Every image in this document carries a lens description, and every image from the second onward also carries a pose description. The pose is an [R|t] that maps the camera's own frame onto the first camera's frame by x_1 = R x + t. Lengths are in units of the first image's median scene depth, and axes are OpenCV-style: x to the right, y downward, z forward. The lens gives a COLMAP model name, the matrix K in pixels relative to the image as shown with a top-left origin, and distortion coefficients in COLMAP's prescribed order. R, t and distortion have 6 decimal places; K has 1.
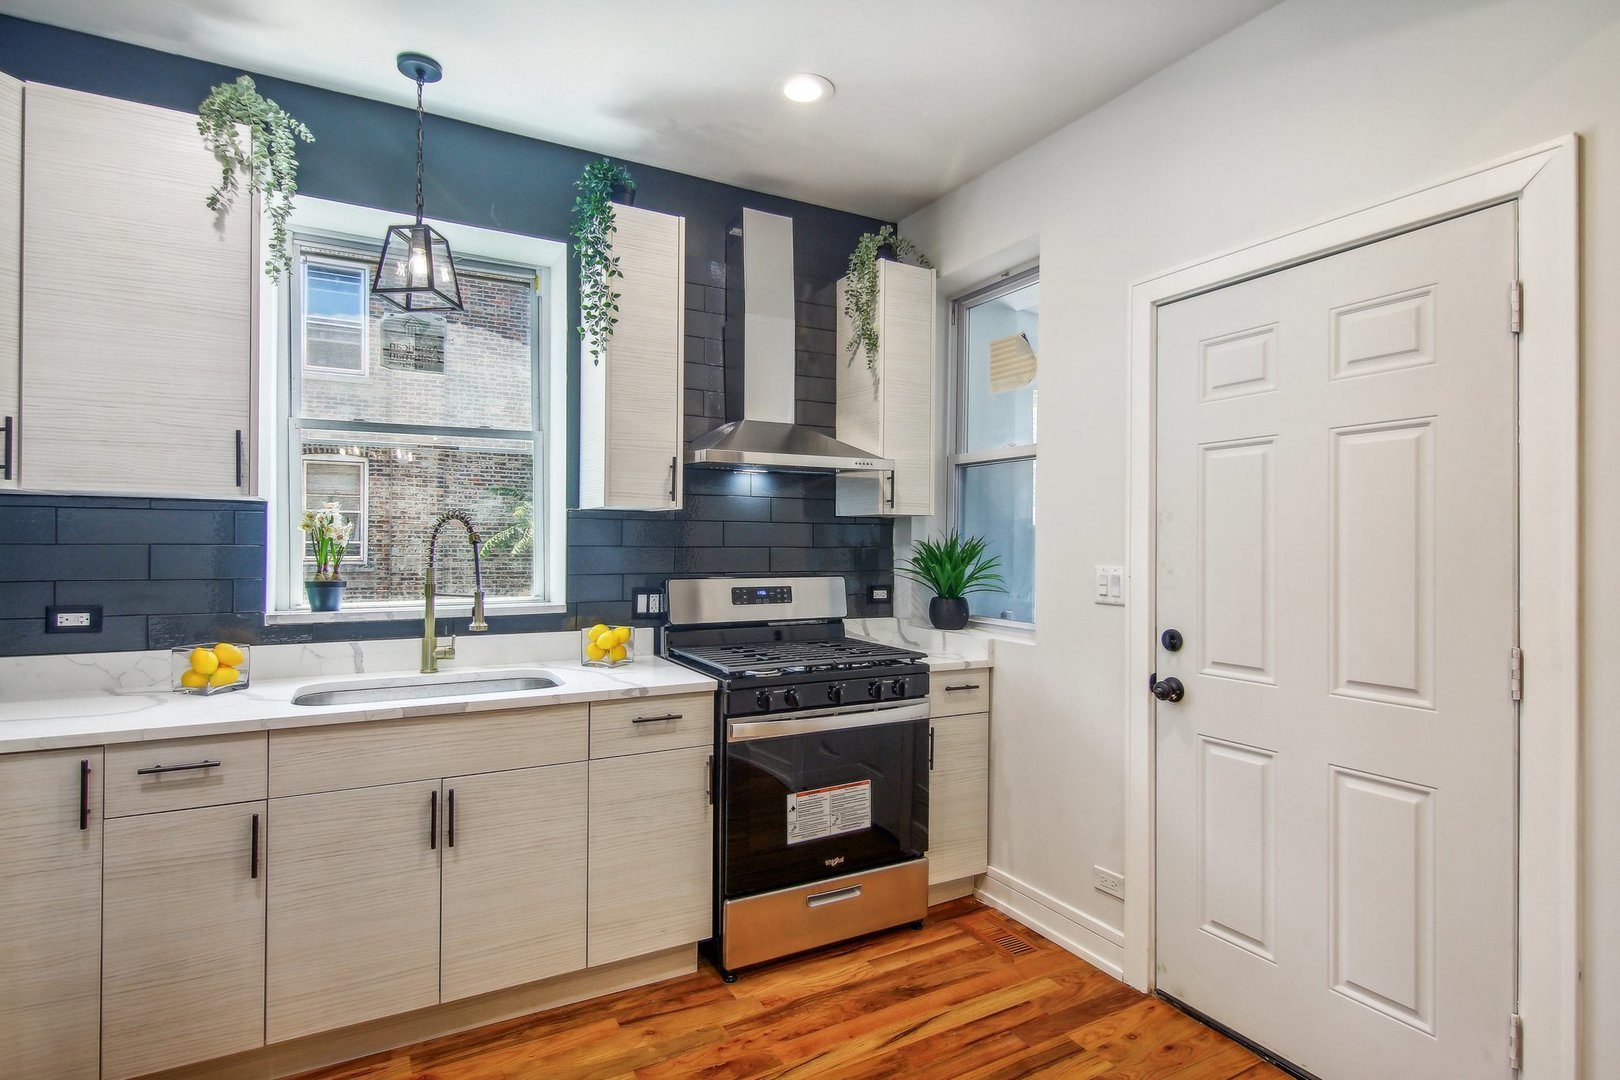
lens RADIAL K [[814.8, 0, 805.5], [0, 814.8, 548.3], [0, 0, 1]] dist [0.011358, -0.020009]
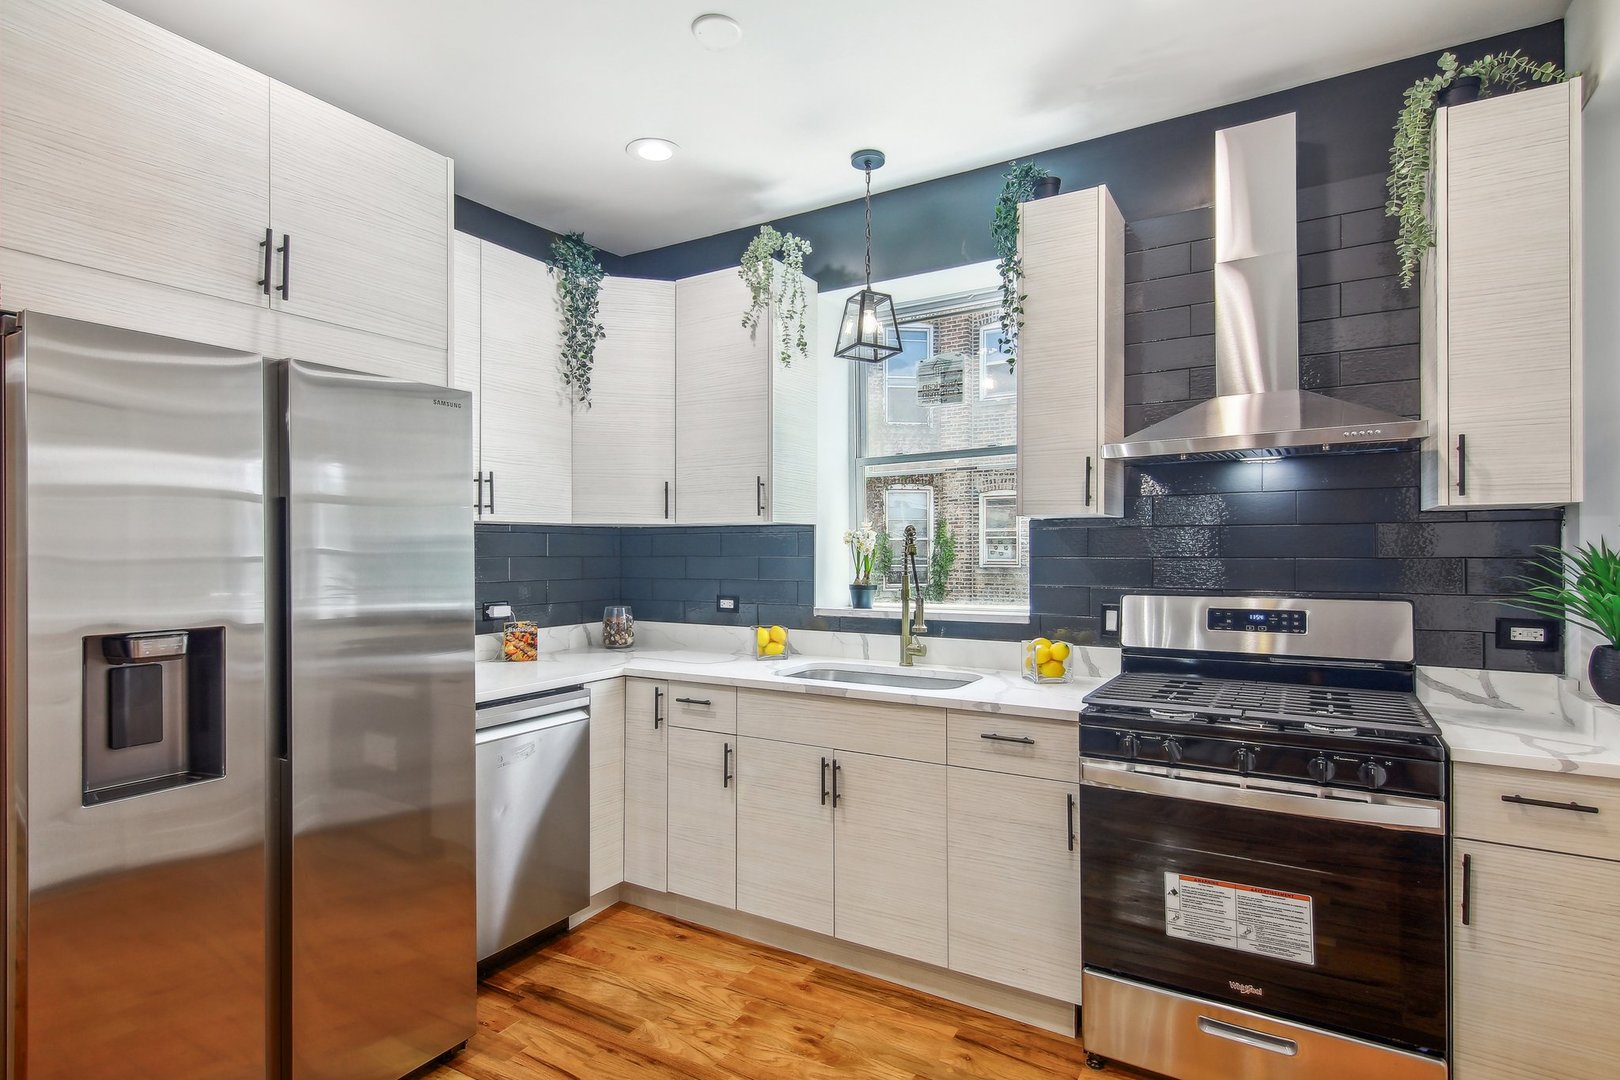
lens RADIAL K [[830.8, 0, 808.0], [0, 830.8, 549.3], [0, 0, 1]] dist [0.019214, -0.020196]
pose [[0.489892, -0.010011, -0.871726, 0.483126], [-0.000270, 0.999932, -0.011635, 0.000148], [0.871783, 0.005935, 0.489856, 0.282862]]
